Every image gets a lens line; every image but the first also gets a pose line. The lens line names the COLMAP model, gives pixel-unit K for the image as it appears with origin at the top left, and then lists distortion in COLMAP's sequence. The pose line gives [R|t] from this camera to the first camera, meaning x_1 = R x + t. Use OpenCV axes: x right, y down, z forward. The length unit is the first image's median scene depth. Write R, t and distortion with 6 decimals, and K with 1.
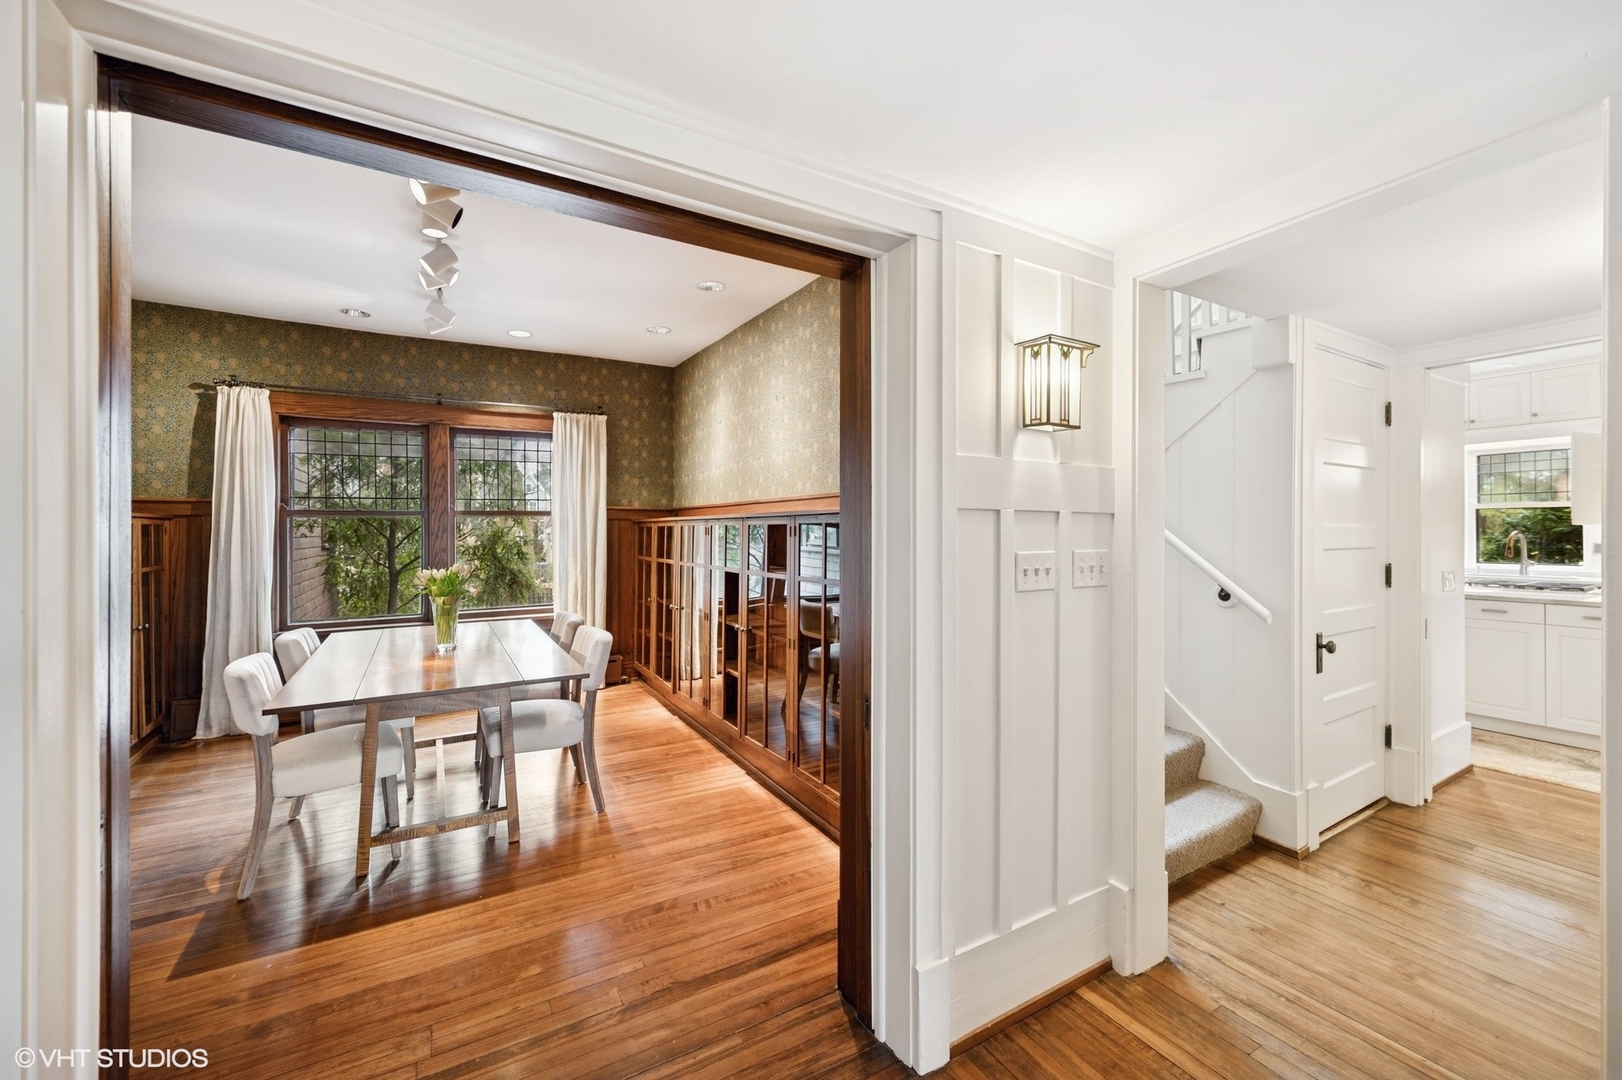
lens RADIAL K [[639.4, 0, 813.1], [0, 639.4, 528.2], [0, 0, 1]] dist [-0.002468, -0.000464]
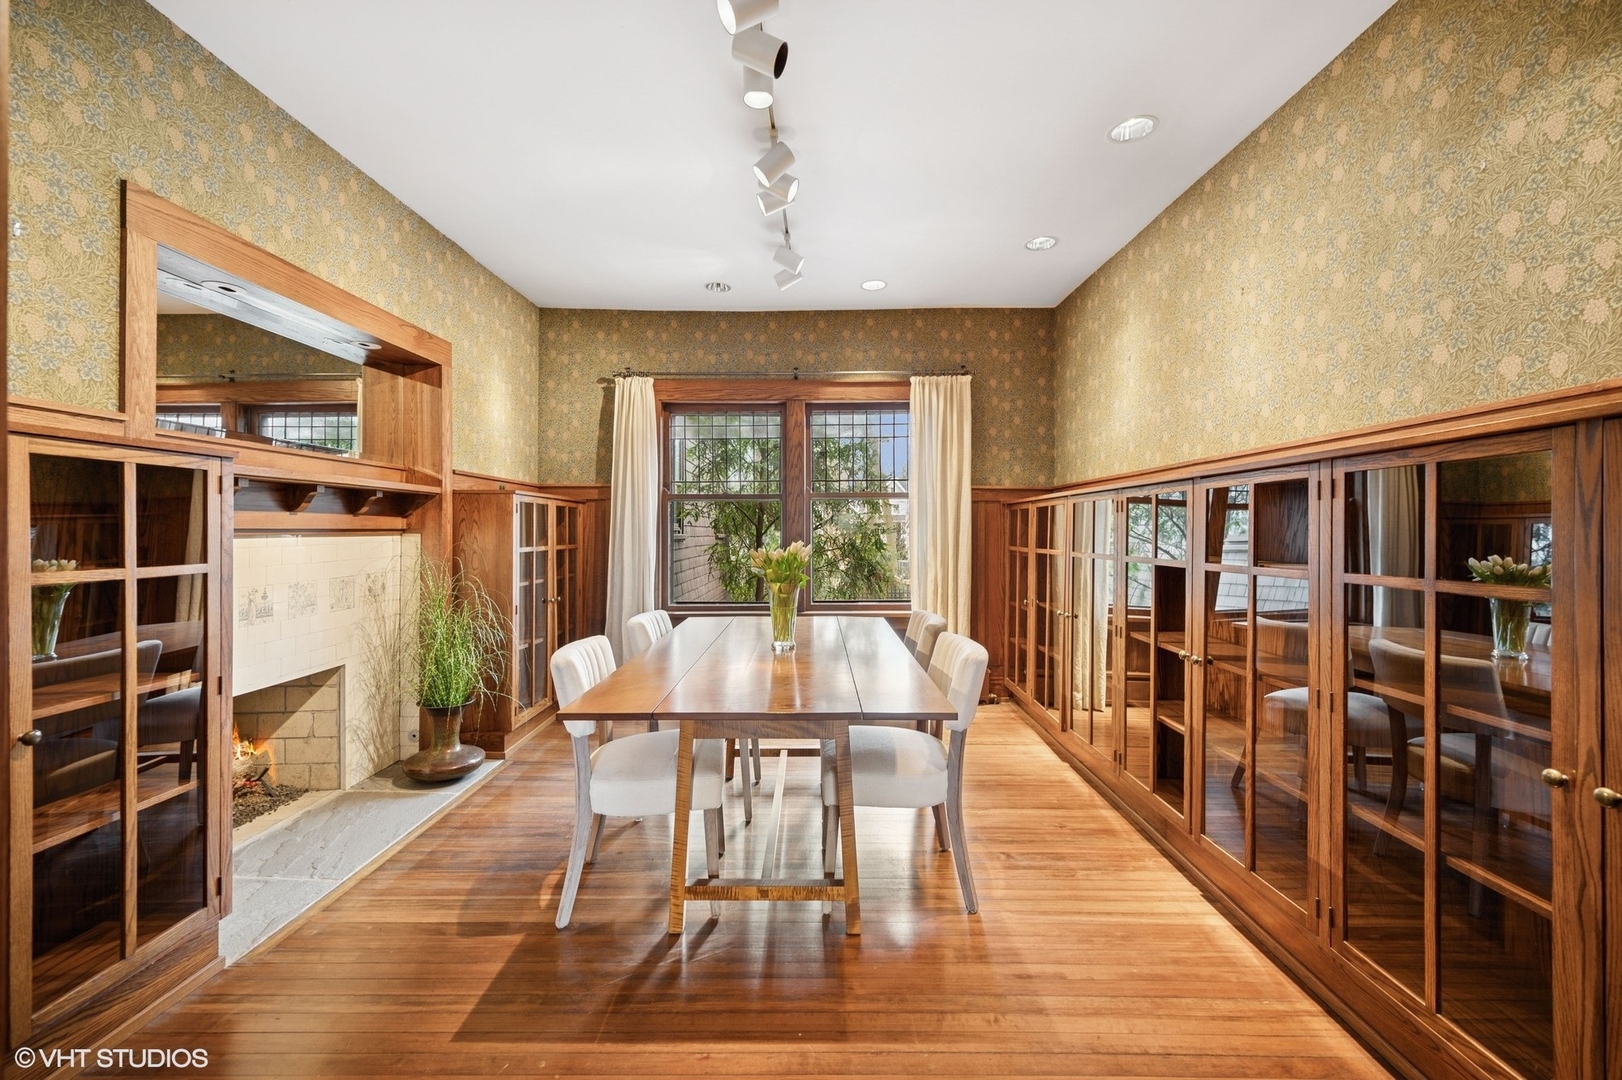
lens RADIAL K [[639.4, 0, 813.1], [0, 639.4, 528.2], [0, 0, 1]] dist [-0.002468, -0.000464]
pose [[0.856441, 0.000078, -0.516245, -0.093517], [-0.001041, 0.999998, -0.001576, 0.029181], [0.516244, 0.001887, 0.856440, 0.245371]]
